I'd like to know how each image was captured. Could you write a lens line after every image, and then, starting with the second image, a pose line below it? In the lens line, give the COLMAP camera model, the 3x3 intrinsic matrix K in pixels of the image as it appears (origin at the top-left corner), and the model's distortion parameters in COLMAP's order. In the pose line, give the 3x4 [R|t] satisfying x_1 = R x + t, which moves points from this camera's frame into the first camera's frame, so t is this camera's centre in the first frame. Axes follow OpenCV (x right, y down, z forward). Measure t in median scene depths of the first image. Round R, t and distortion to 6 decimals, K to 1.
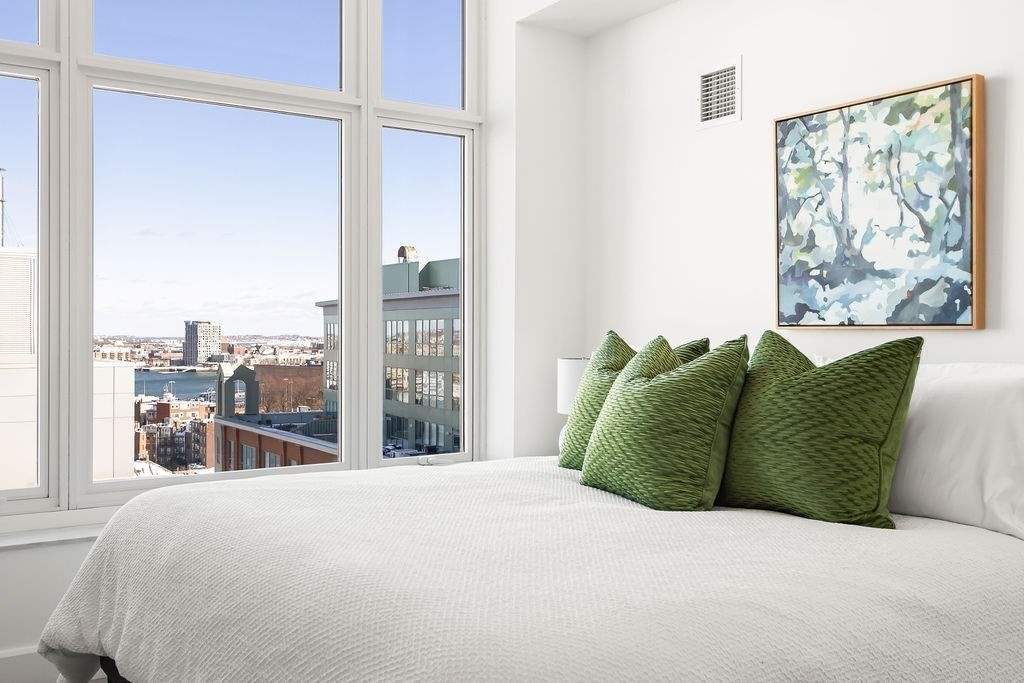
lens RADIAL K [[998.7, 0, 513.2], [0, 998.7, 332.9], [0, 0, 1]] dist [0.020210, 0.001094]
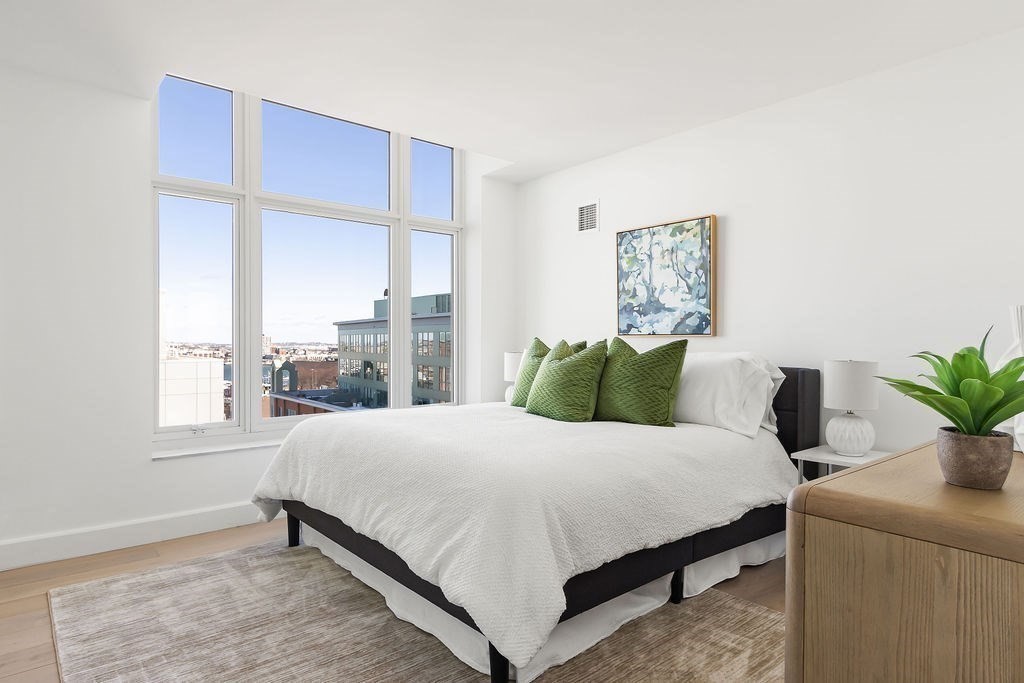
lens RADIAL K [[594.4, 0, 509.2], [0, 594.4, 343.1], [0, 0, 1]] dist [0.026083, 0.000294]
pose [[0.995354, -0.001673, 0.096264, -0.068272], [0.001334, 0.999993, 0.003589, 0.004614], [-0.096269, -0.003443, 0.995349, -0.167961]]
